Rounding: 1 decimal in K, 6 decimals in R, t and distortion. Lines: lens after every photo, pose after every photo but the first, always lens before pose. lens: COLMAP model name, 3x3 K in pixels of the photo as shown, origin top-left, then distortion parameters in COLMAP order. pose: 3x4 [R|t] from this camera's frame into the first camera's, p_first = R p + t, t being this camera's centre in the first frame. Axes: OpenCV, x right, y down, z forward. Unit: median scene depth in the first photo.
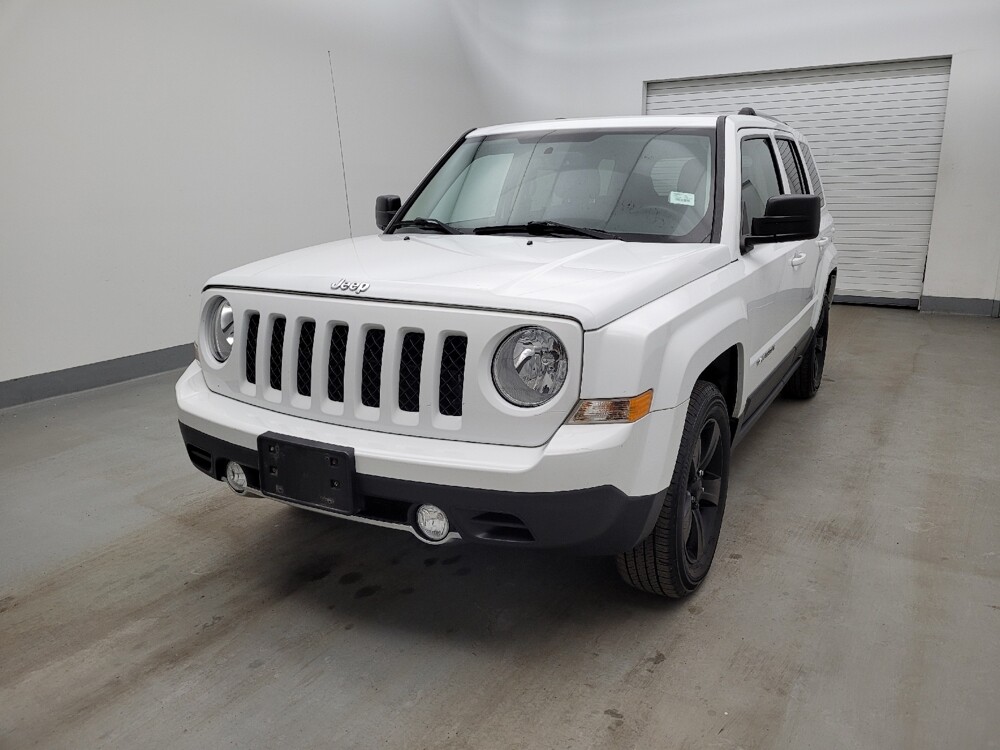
lens RADIAL K [[752.0, 0, 521.3], [0, 752.0, 372.0], [0, 0, 1]] dist [0.051947, -0.031675]
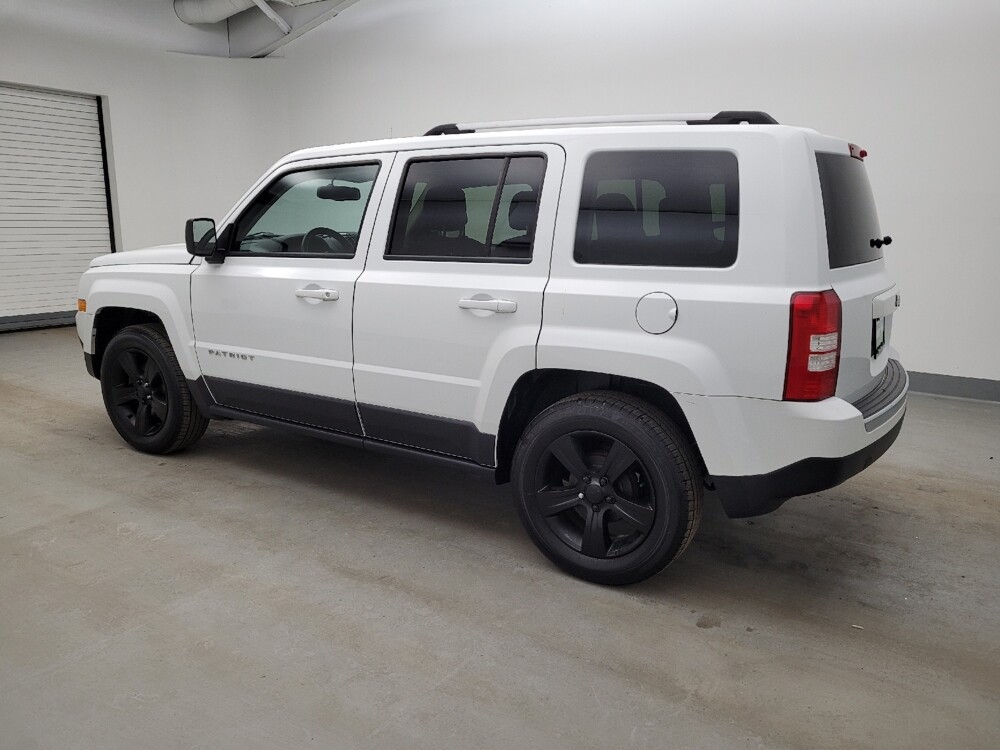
lens RADIAL K [[752.1, 0, 507.0], [0, 752.1, 380.6], [0, 0, 1]] dist [0.051309, -0.029994]
pose [[-0.050410, 0.225458, -0.972948, 1.805568], [-0.258553, 0.938029, 0.230763, -0.455253], [0.964681, 0.263192, 0.011007, 1.754570]]
